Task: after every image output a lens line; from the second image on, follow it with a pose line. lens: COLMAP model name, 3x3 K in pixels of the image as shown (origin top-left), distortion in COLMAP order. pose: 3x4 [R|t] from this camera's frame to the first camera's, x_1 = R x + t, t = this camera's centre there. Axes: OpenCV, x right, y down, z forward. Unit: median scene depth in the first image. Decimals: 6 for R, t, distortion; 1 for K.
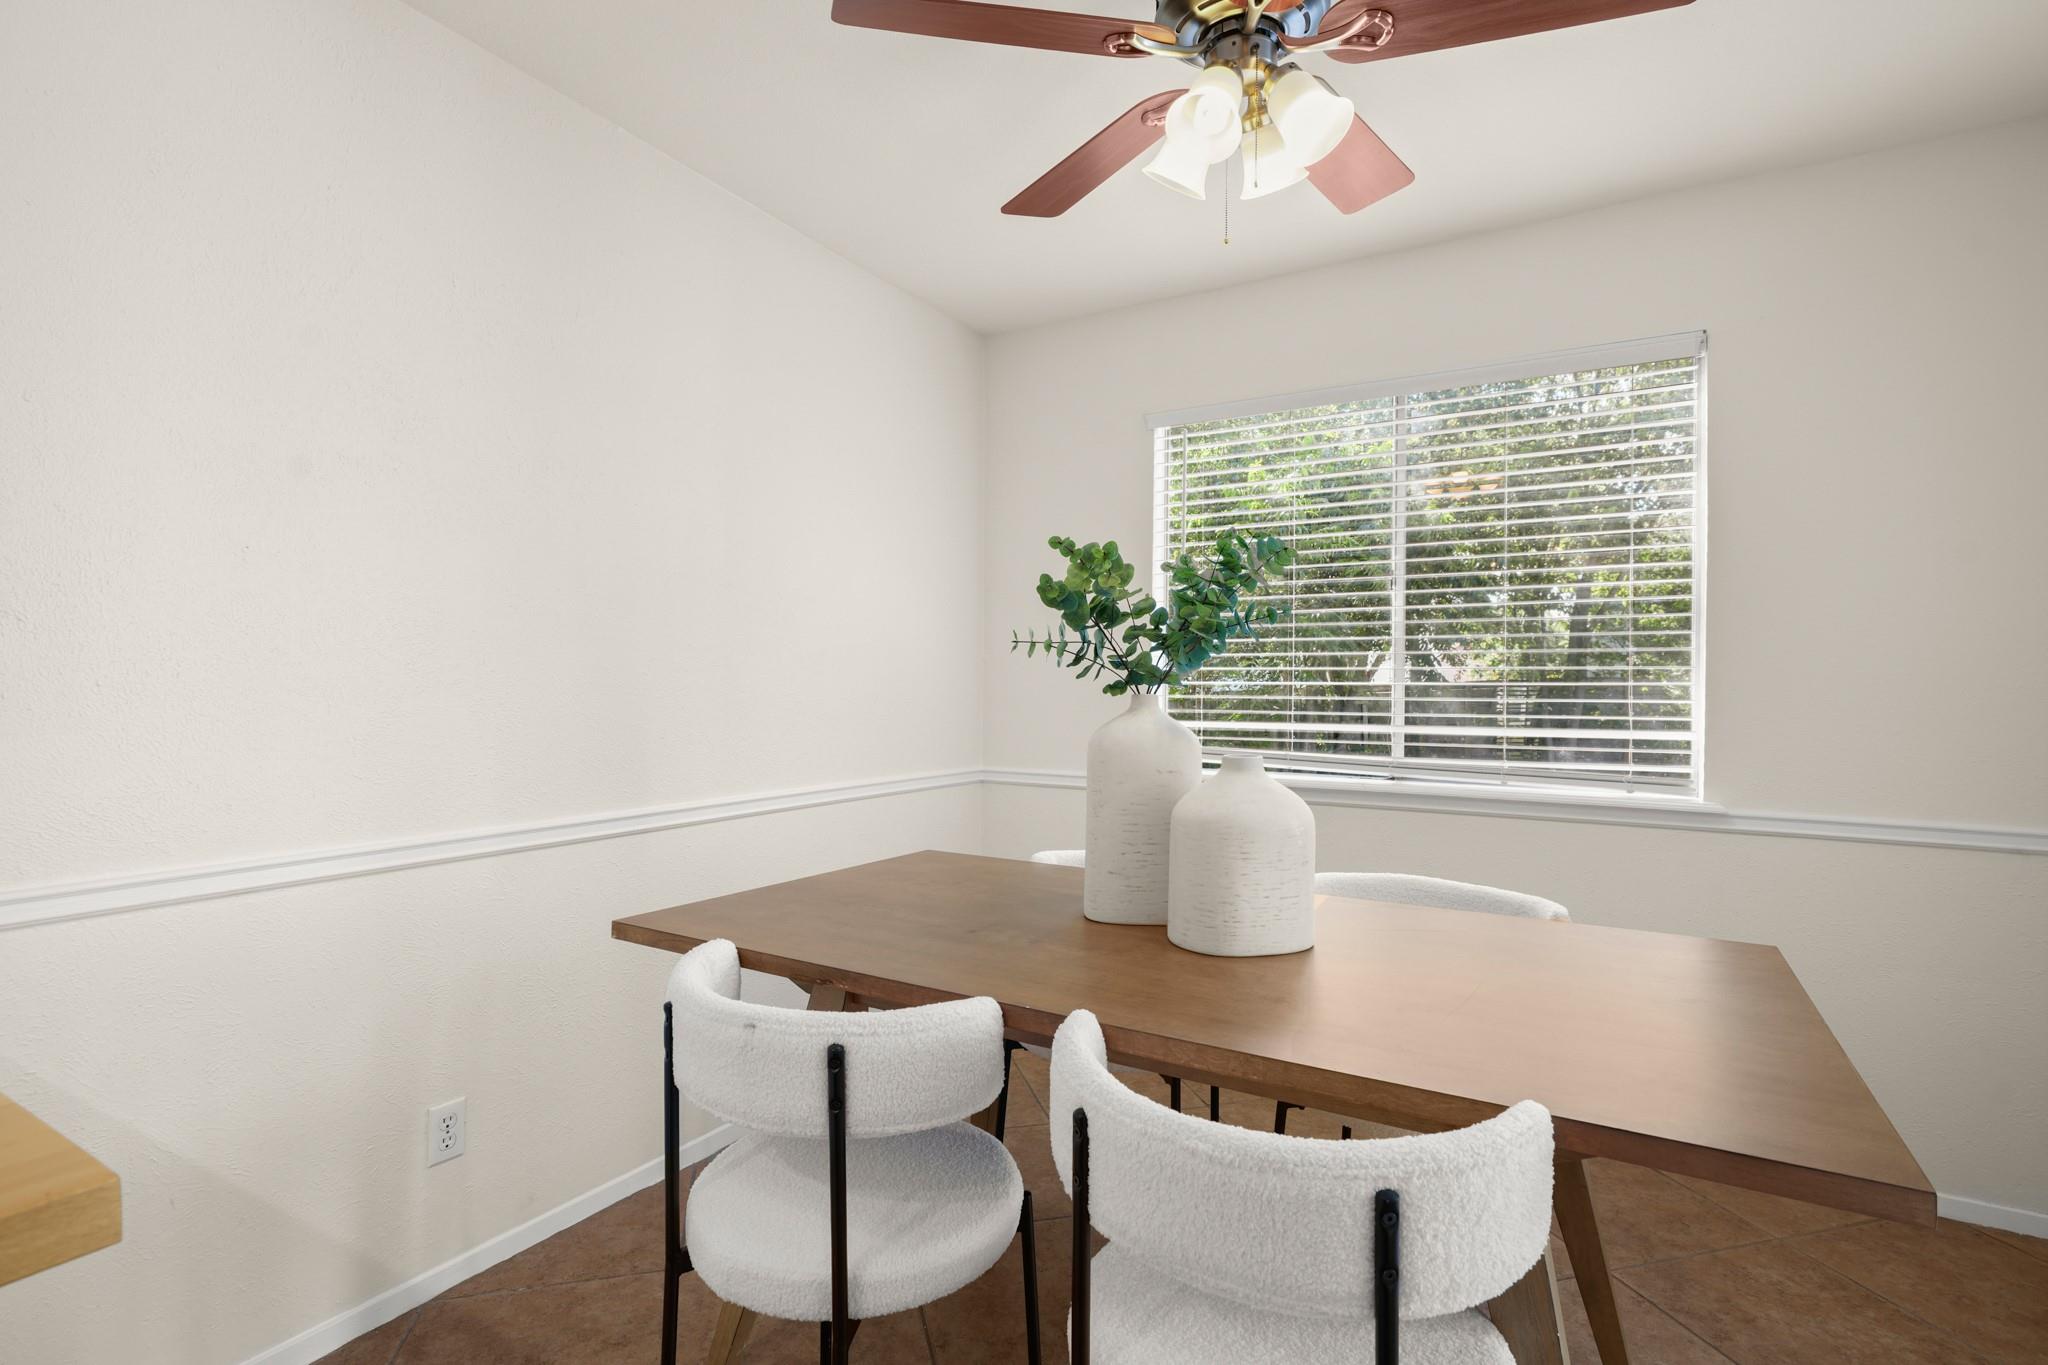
lens RADIAL K [[970.4, 0, 1019.7], [0, 970.4, 688.2], [0, 0, 1]] dist [-0.010080, -0.000175]
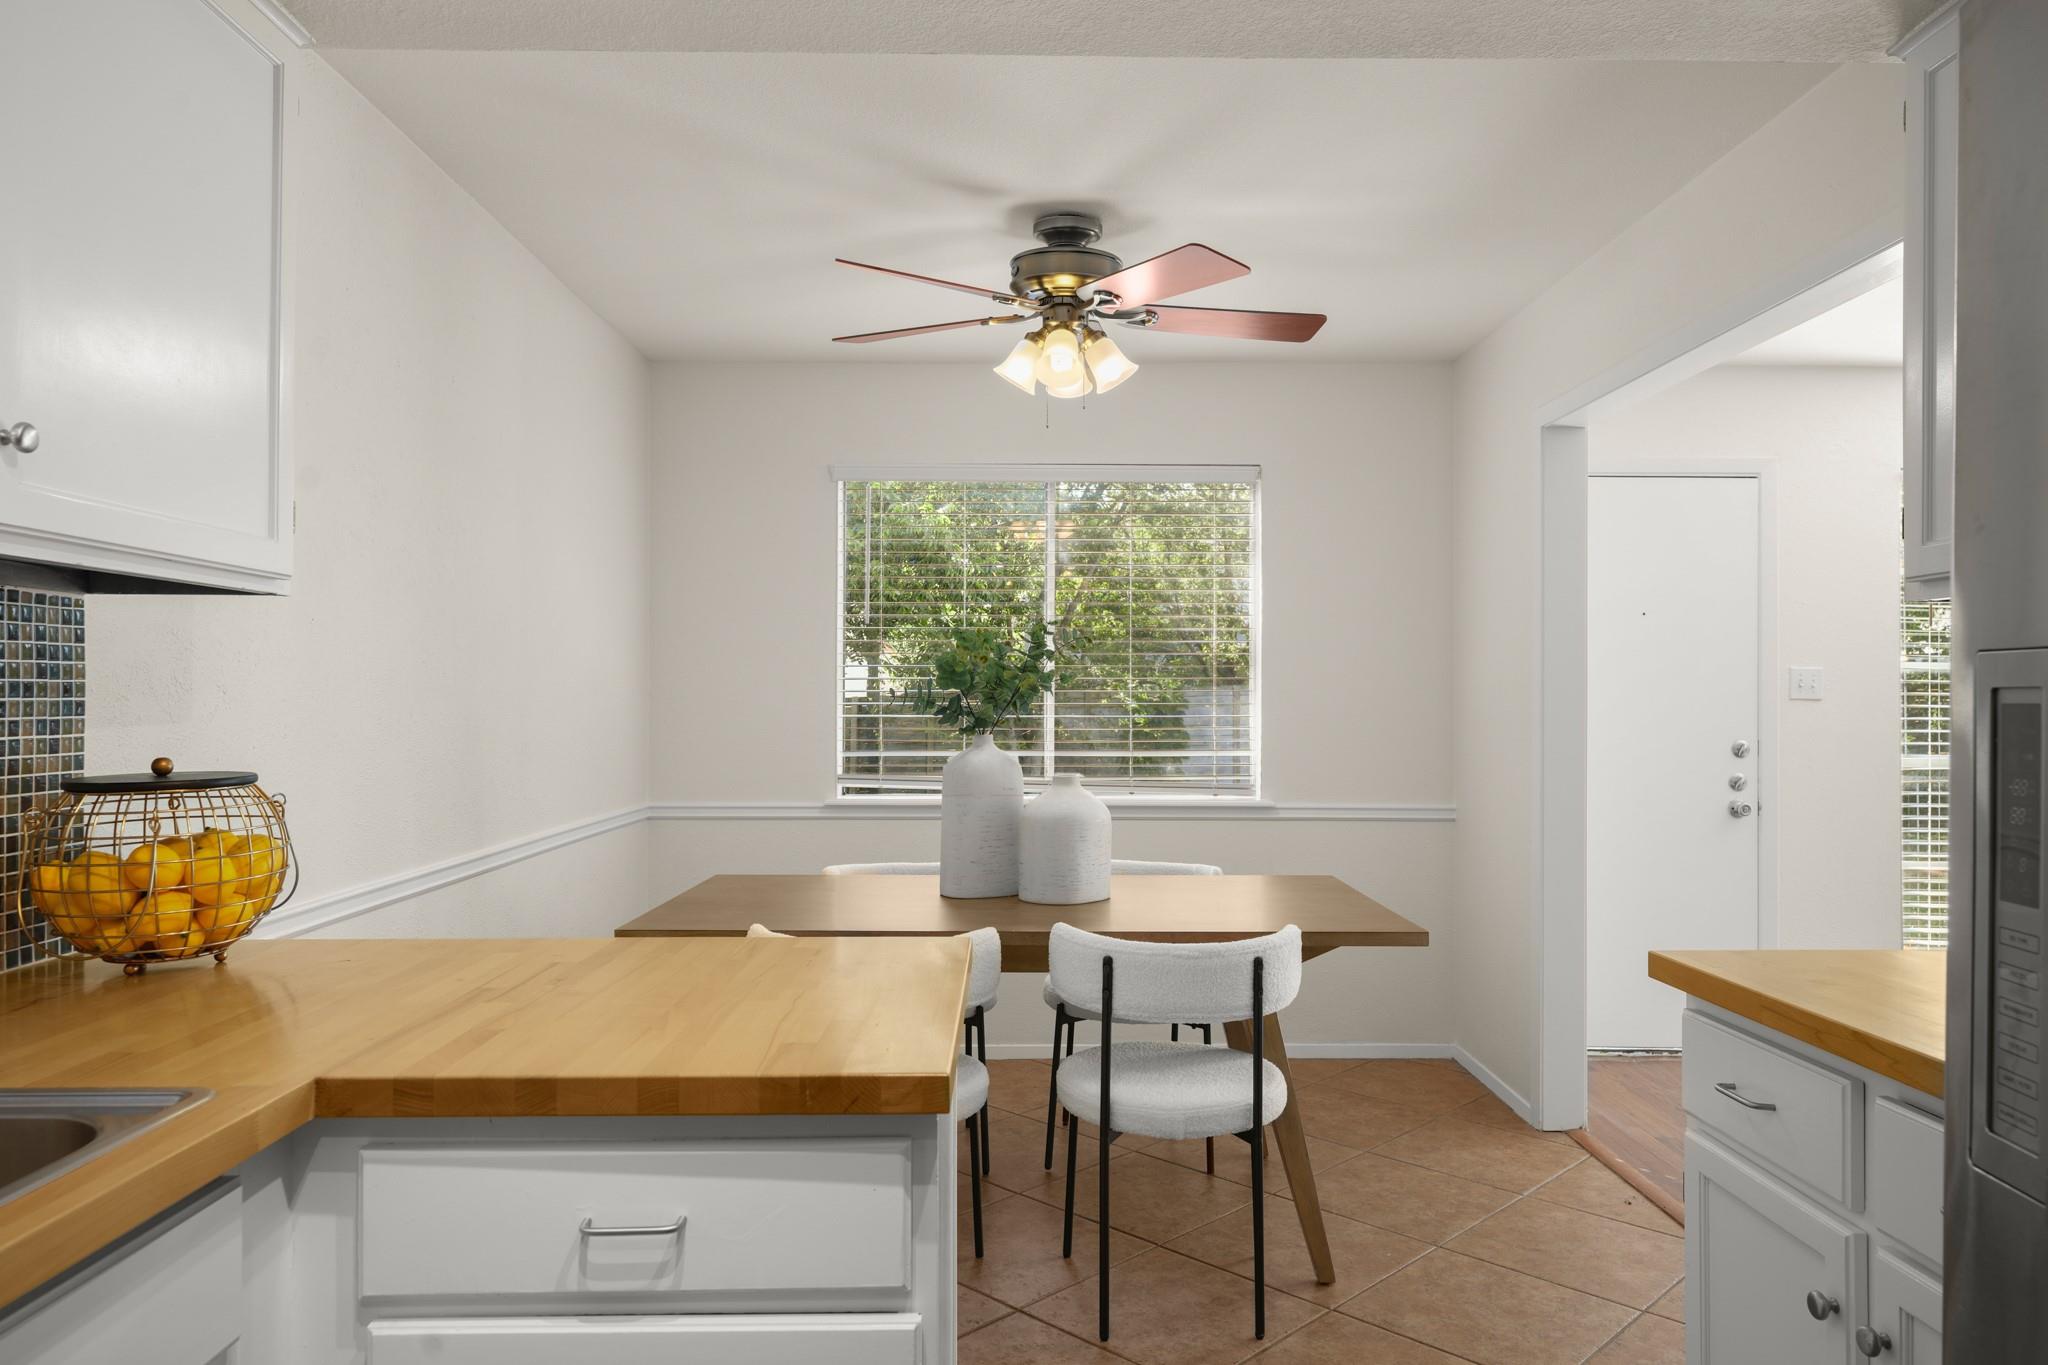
lens RADIAL K [[1358.9, 0, 1027.4], [0, 1358.9, 686.1], [0, 0, 1]] dist [0.006316, 0.000301]
pose [[0.850865, -0.000097, 0.525384, -0.617753], [0.004152, 0.999970, -0.006539, -0.036669], [-0.525368, 0.007745, 0.850840, -0.508121]]
